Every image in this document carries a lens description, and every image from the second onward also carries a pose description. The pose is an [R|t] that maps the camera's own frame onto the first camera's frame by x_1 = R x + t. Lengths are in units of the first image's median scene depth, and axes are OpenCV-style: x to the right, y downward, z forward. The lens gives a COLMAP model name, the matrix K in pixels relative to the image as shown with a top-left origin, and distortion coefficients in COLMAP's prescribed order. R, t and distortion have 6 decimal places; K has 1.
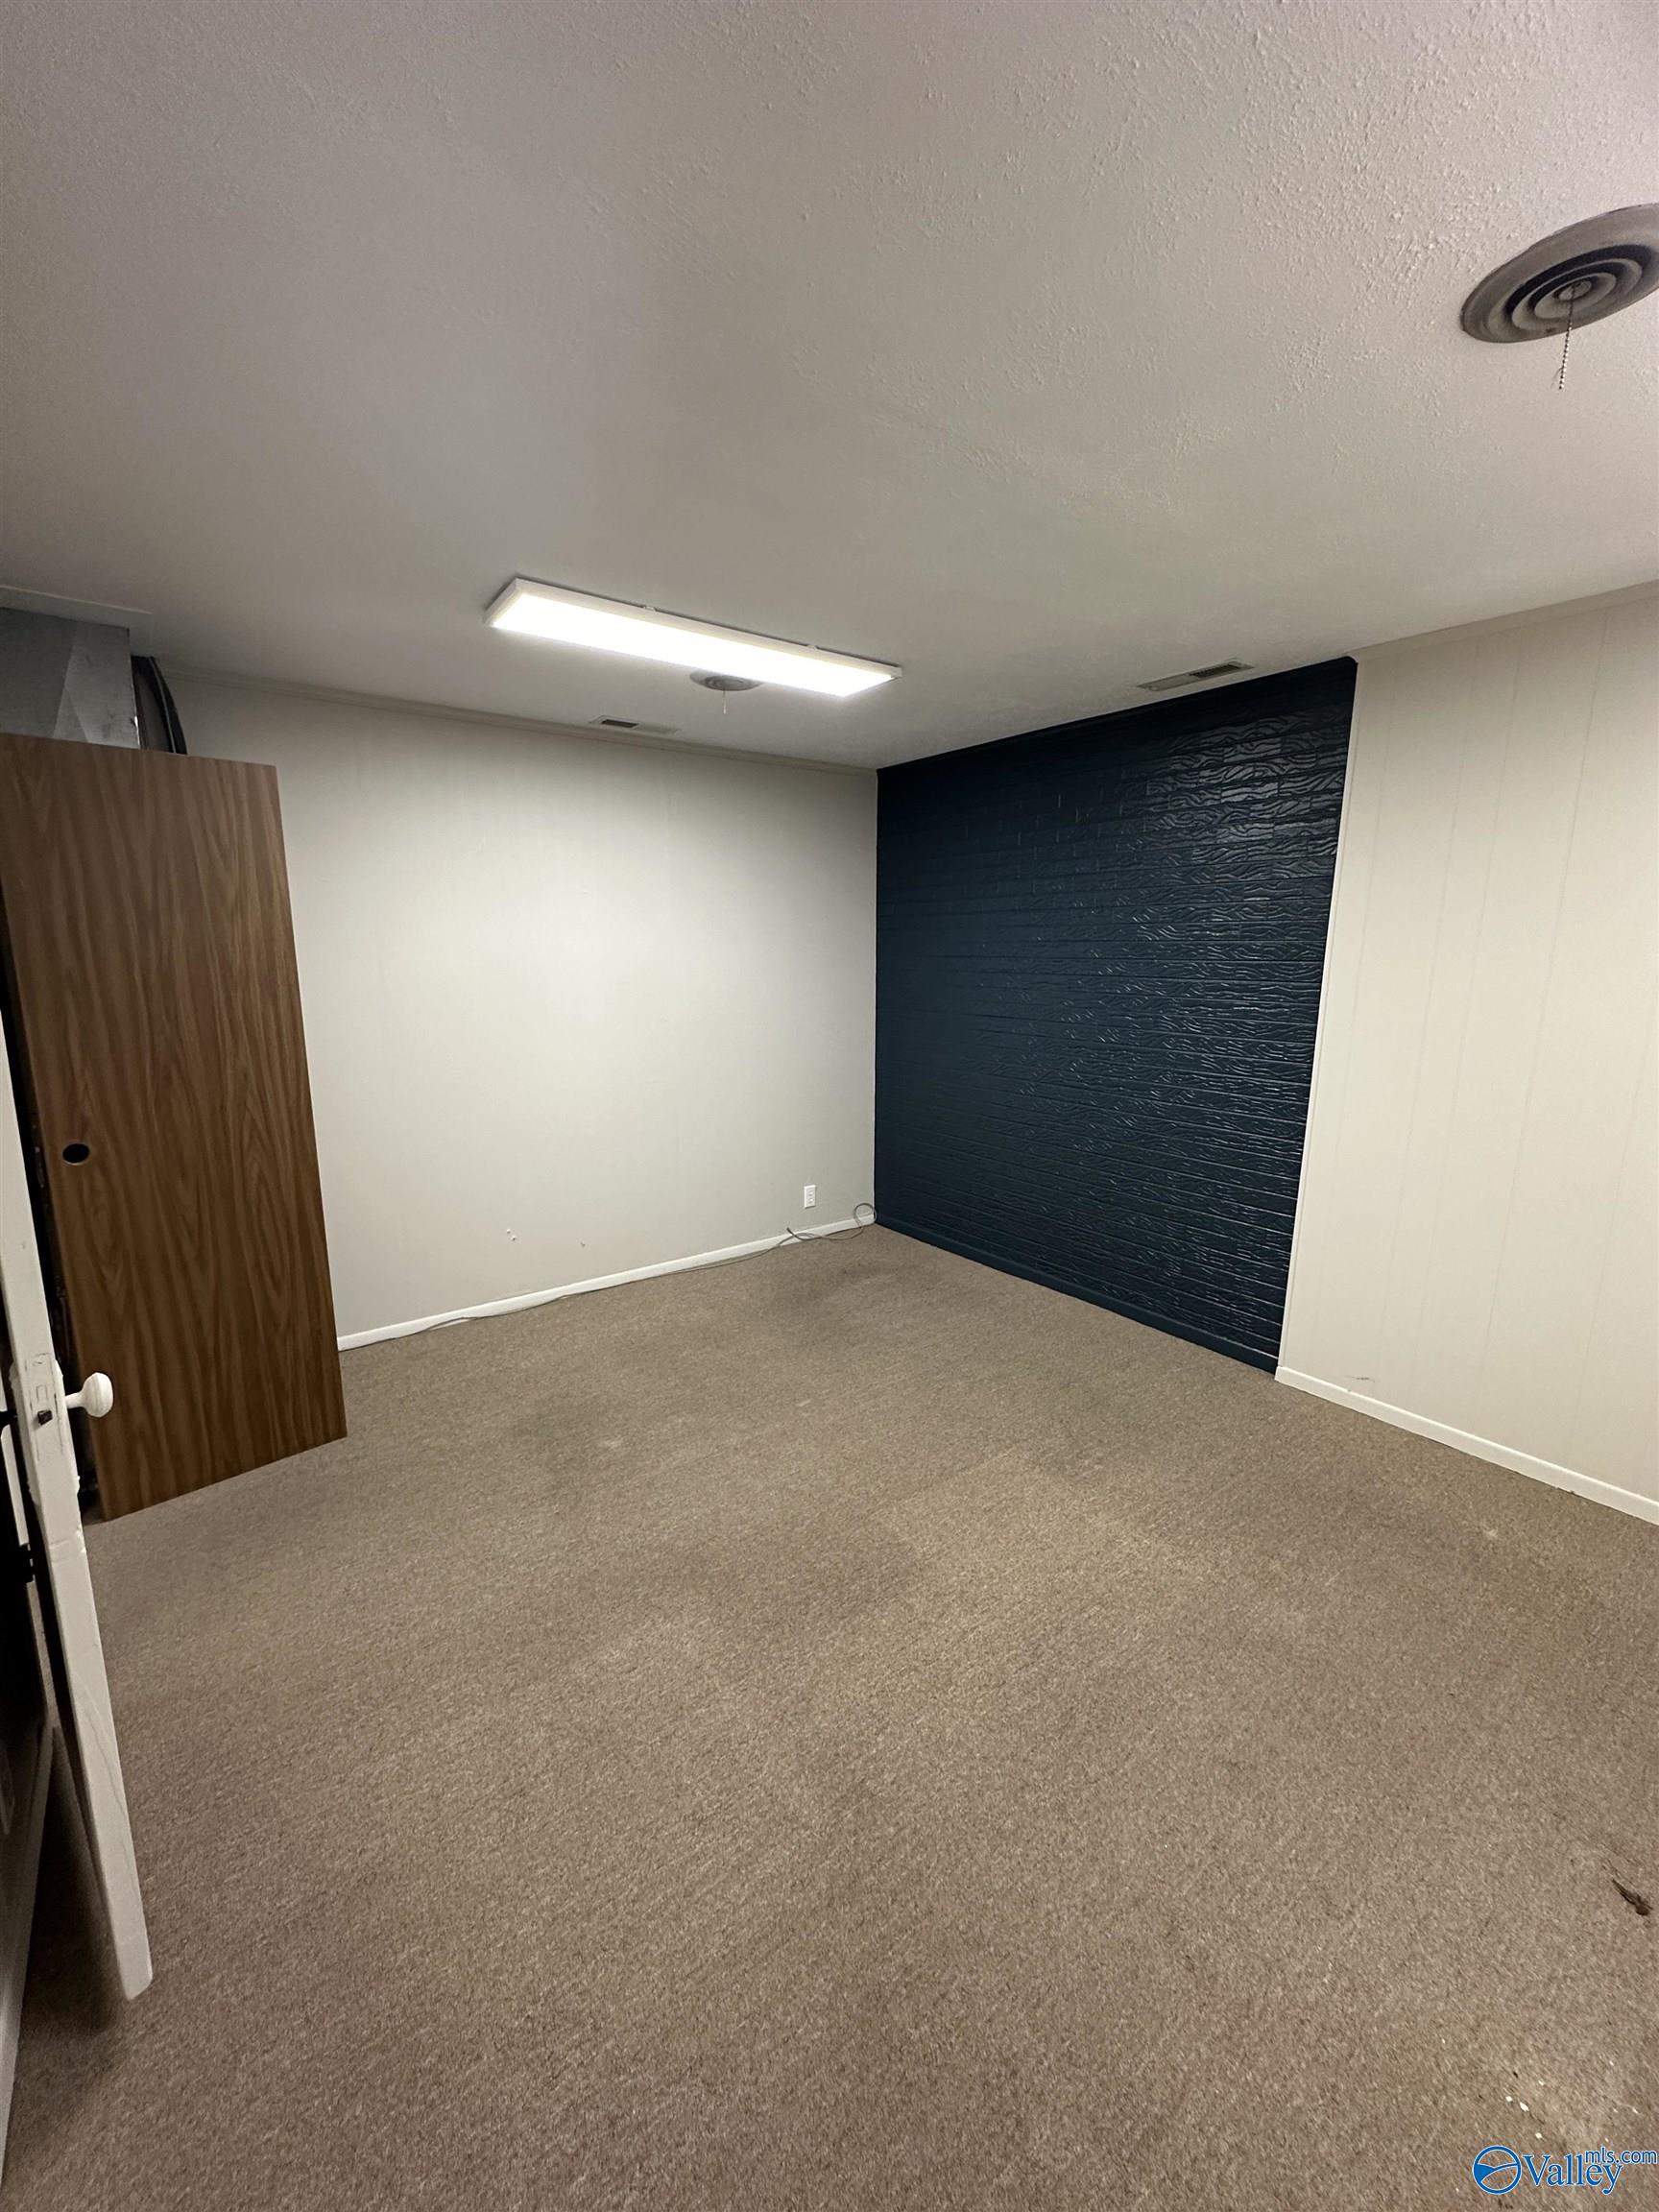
lens RADIAL K [[888.6, 0, 828.7], [0, 888.6, 1105.9], [0, 0, 1]] dist [-0.000071, 0.000424]
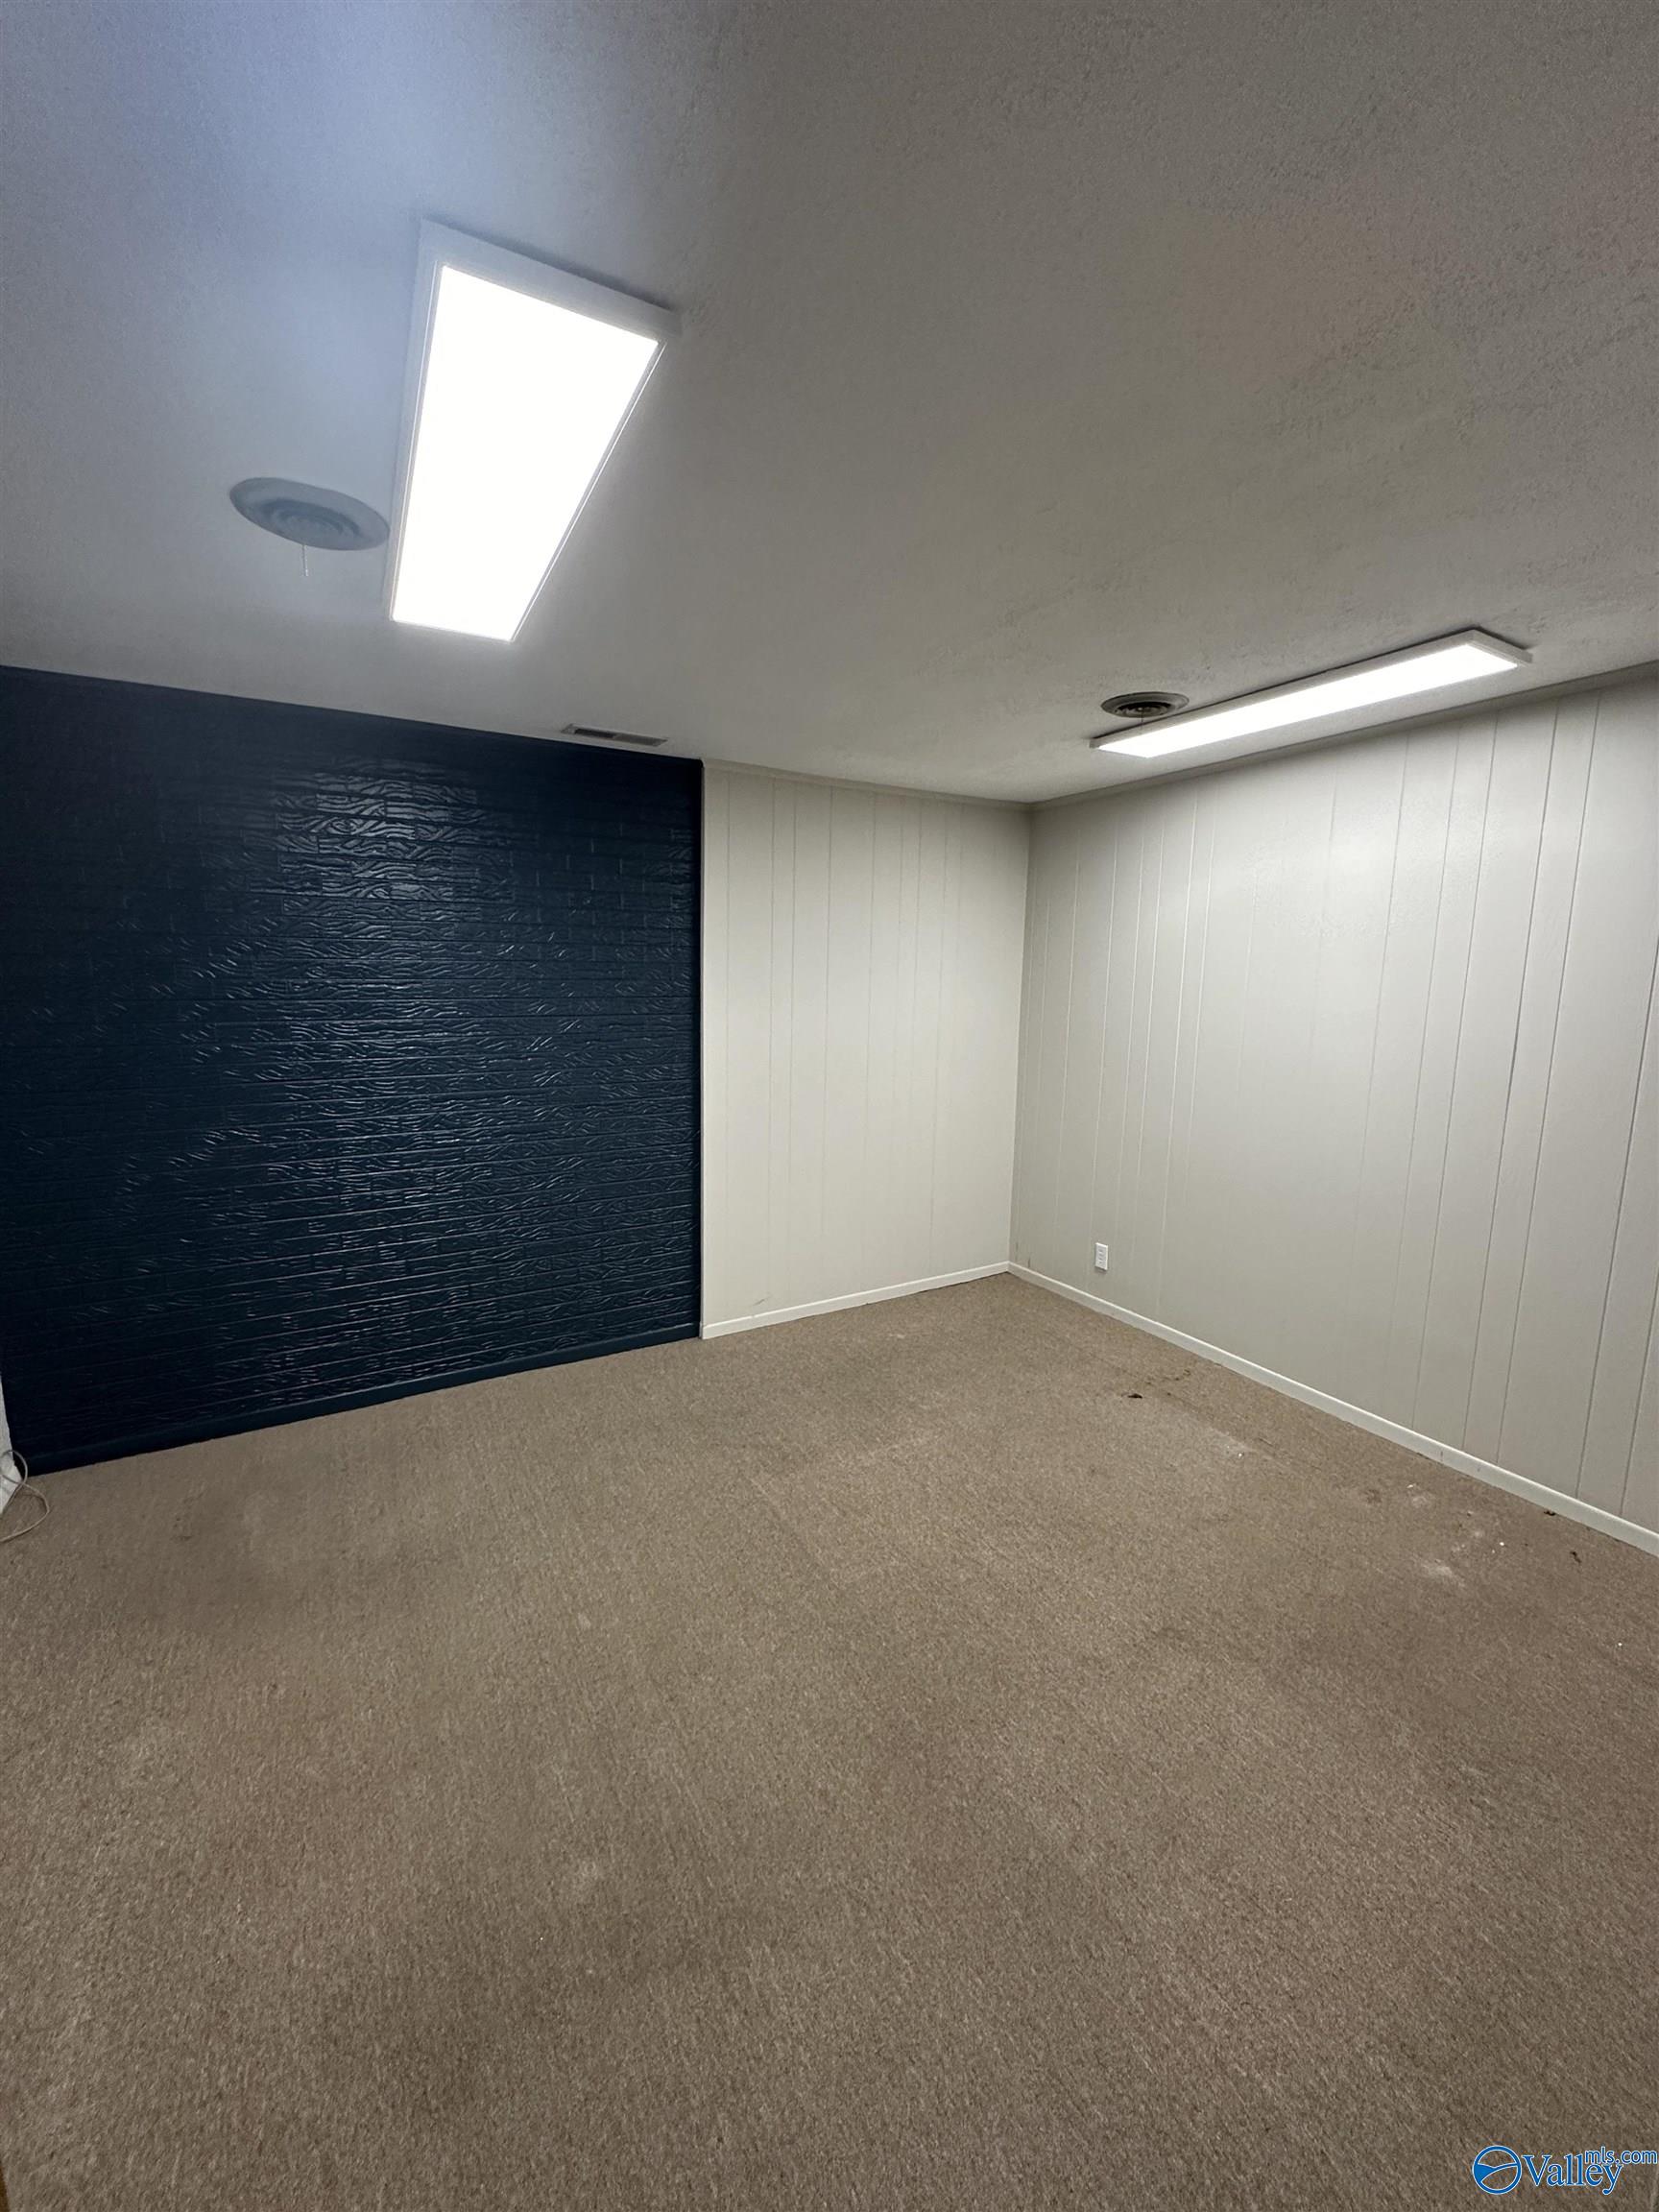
lens RADIAL K [[888.6, 0, 825.3], [0, 888.6, 1109.0], [0, 0, 1]] dist [-0.000071, 0.000424]
pose [[0.118004, -0.148055, 0.981914, -0.683950], [0.166353, 0.977796, 0.127442, -0.139223], [-0.978980, 0.148306, 0.140013, 0.675722]]
